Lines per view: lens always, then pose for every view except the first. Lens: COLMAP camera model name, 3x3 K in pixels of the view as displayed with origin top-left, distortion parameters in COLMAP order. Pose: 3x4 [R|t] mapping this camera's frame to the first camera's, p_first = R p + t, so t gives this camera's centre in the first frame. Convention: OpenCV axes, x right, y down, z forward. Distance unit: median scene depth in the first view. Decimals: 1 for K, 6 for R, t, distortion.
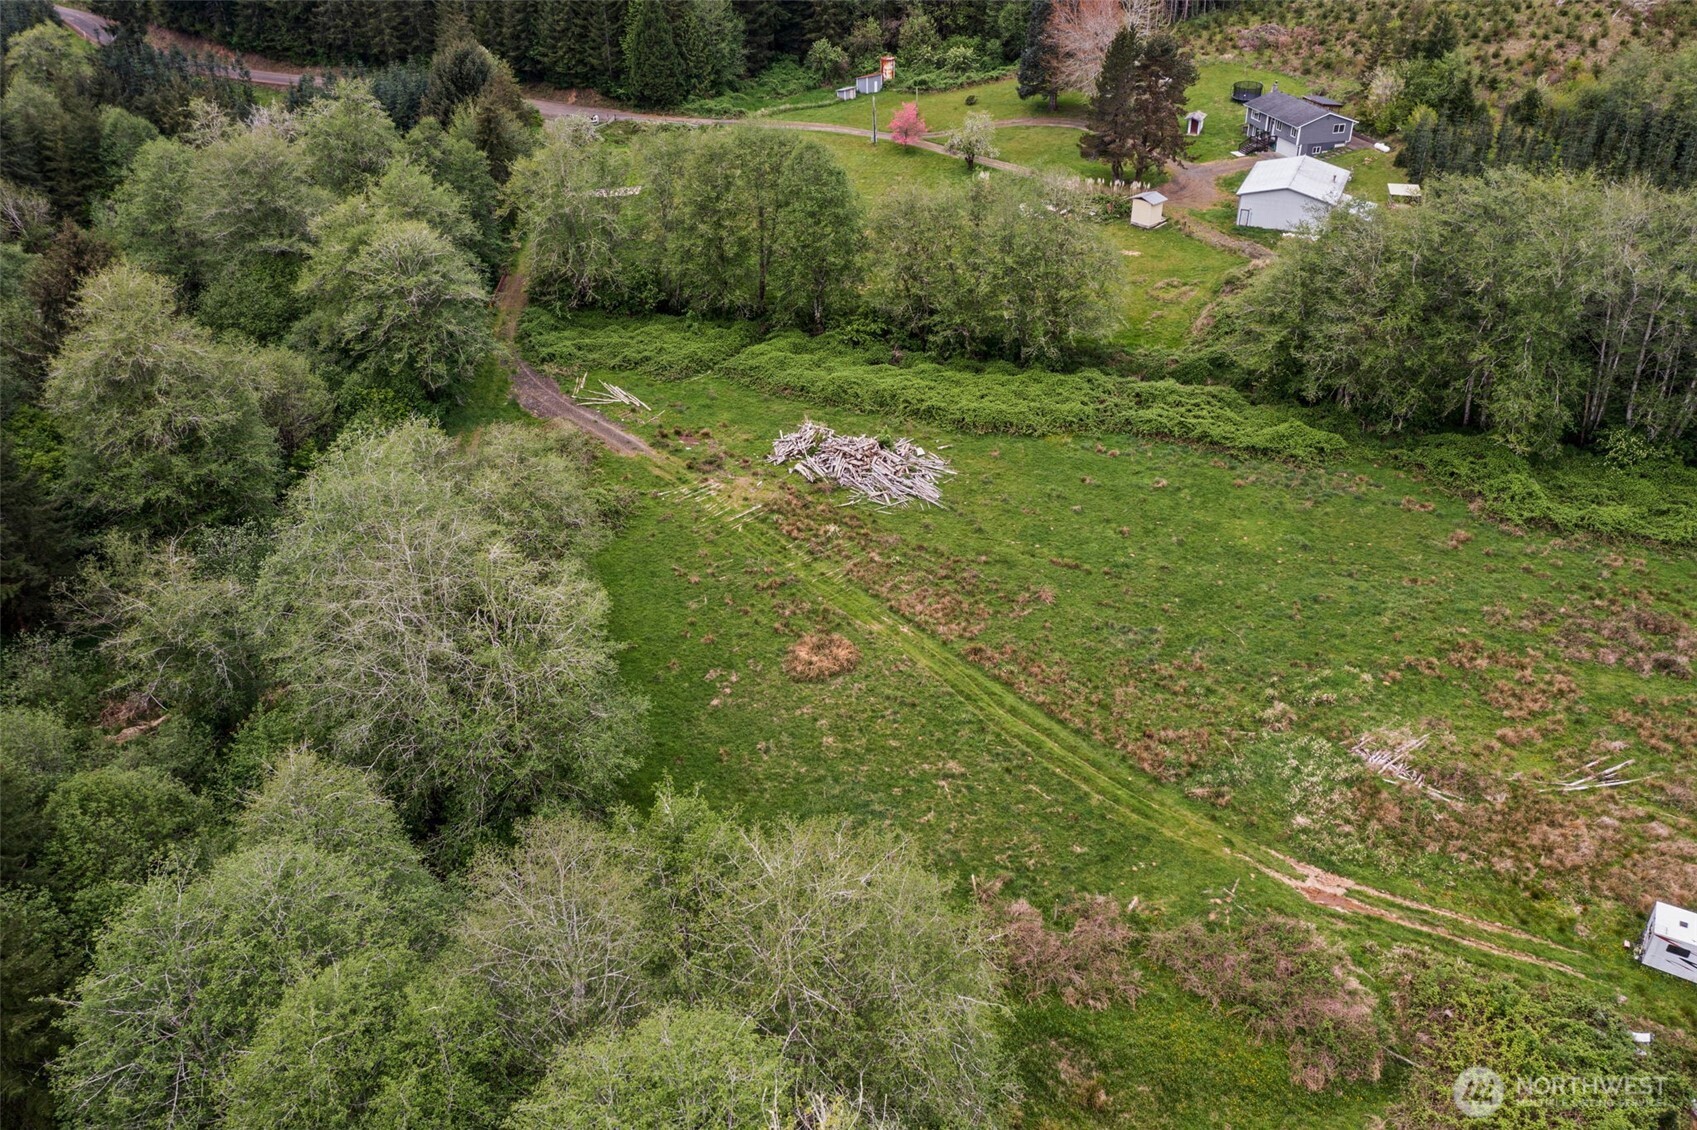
lens RADIAL K [[1350.0, 0, 851.1], [0, 1350.0, 557.5], [0, 0, 1]] dist [-0.009055, 0.001313]
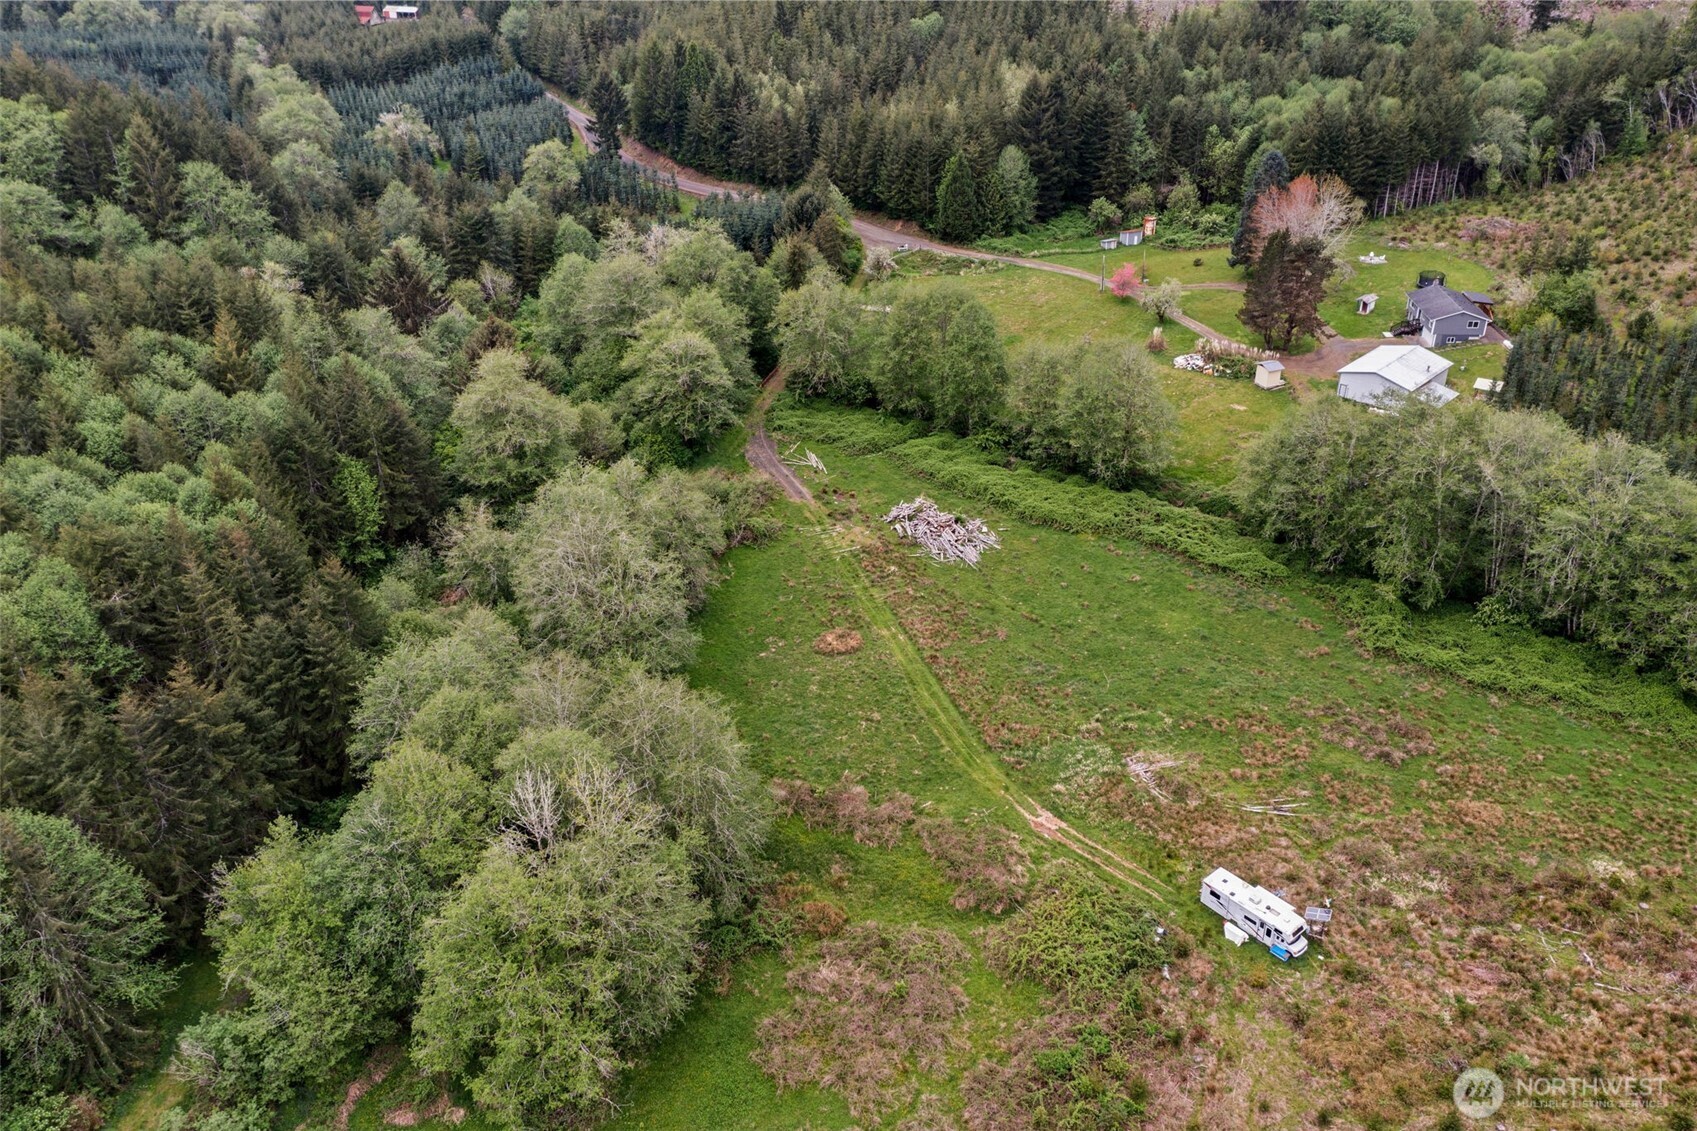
lens RADIAL K [[1333.5, 0, 852.4], [0, 1333.5, 564.1], [0, 0, 1]] dist [-0.007877, -0.002702]
pose [[0.938557, 0.167012, -0.302022, 0.346654], [-0.178325, 0.983920, -0.010071, -0.003051], [0.295483, 0.063310, 0.953248, -0.381529]]
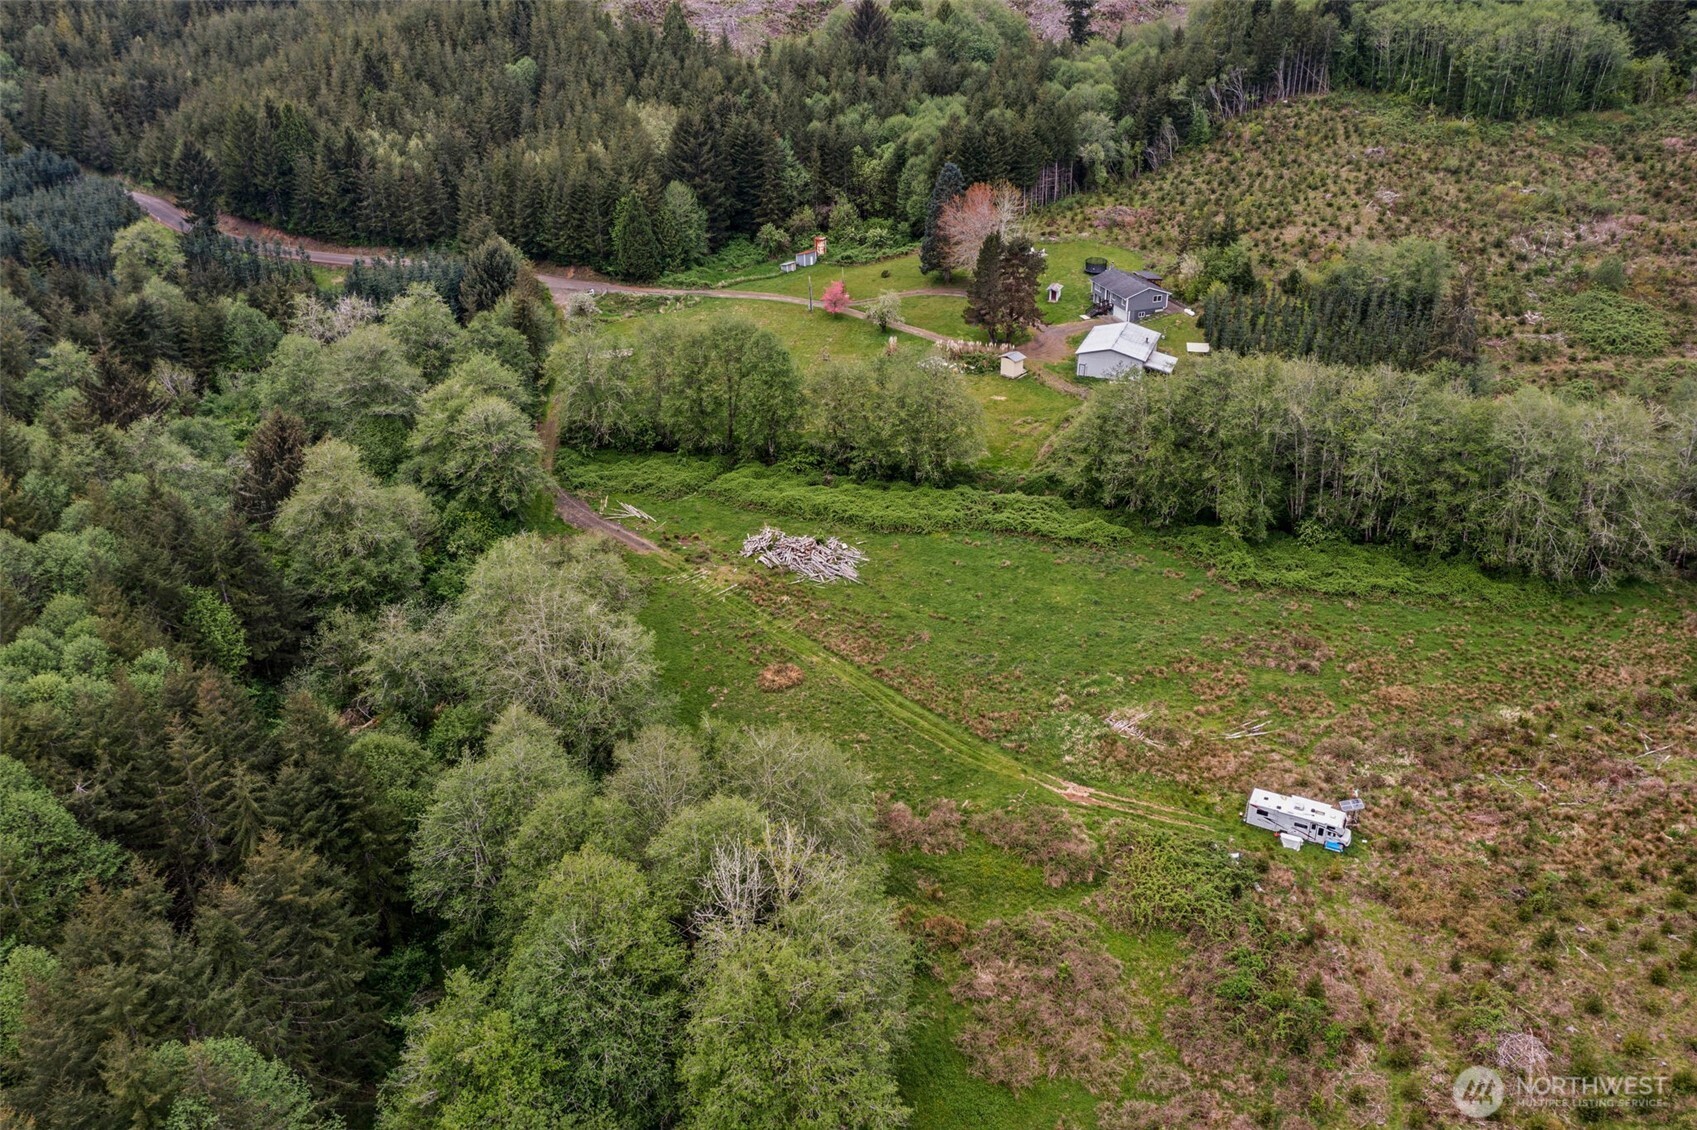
lens RADIAL K [[1350.0, 0, 851.1], [0, 1350.0, 557.5], [0, 0, 1]] dist [-0.009055, 0.001313]
pose [[0.999056, -0.023414, 0.036602, 0.004531], [0.025972, 0.997134, -0.071058, 0.036989], [-0.034833, 0.071941, 0.996800, -0.445972]]
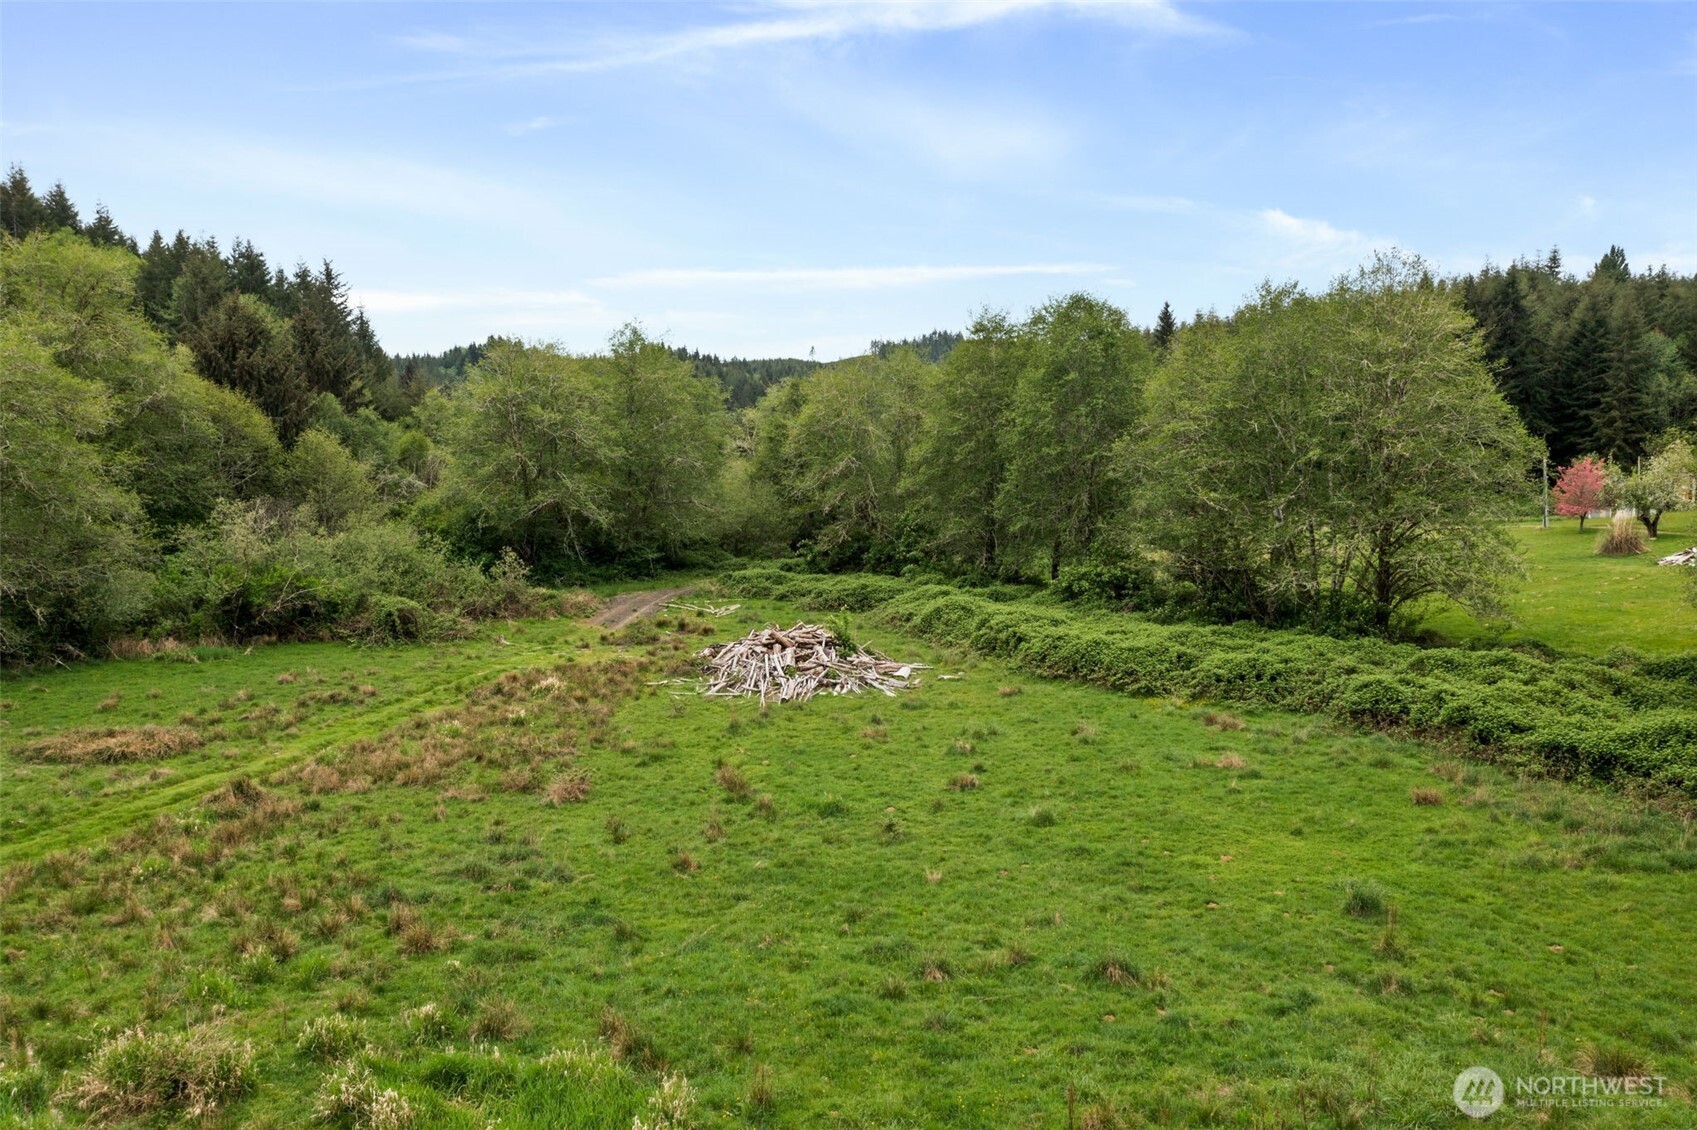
lens RADIAL K [[1355.9, 0, 848.5], [0, 1355.9, 565.0], [0, 0, 1]] dist [-0.009105, 0.004155]
pose [[0.698815, 0.061931, -0.712617, 0.397052], [-0.380044, 0.876145, -0.296541, 0.046734], [0.605991, 0.478053, 0.635799, 0.624507]]
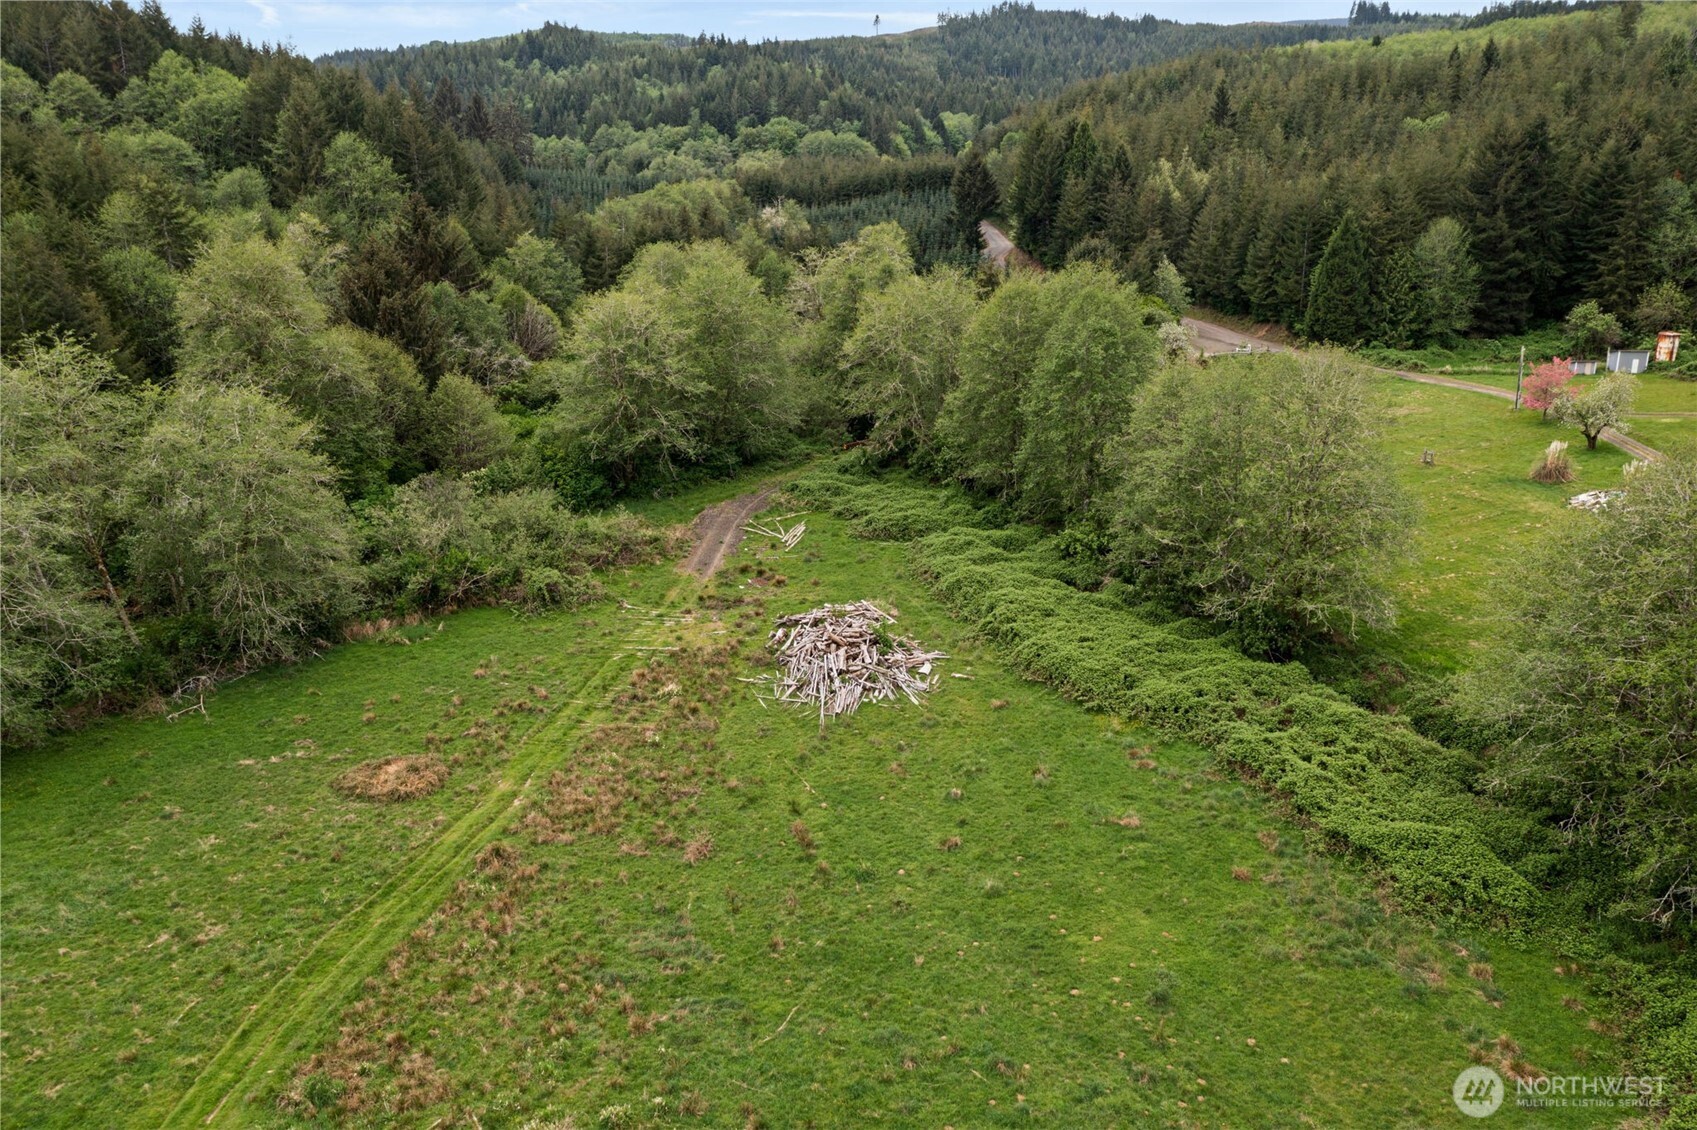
lens RADIAL K [[1337.1, 0, 848.5], [0, 1337.1, 565.0], [0, 0, 1]] dist [-0.008051, 0.001060]
pose [[0.664582, 0.239118, -0.707922, 0.494933], [-0.394033, 0.917128, -0.060128, -0.068987], [0.634877, 0.318904, 0.703727, 0.458038]]
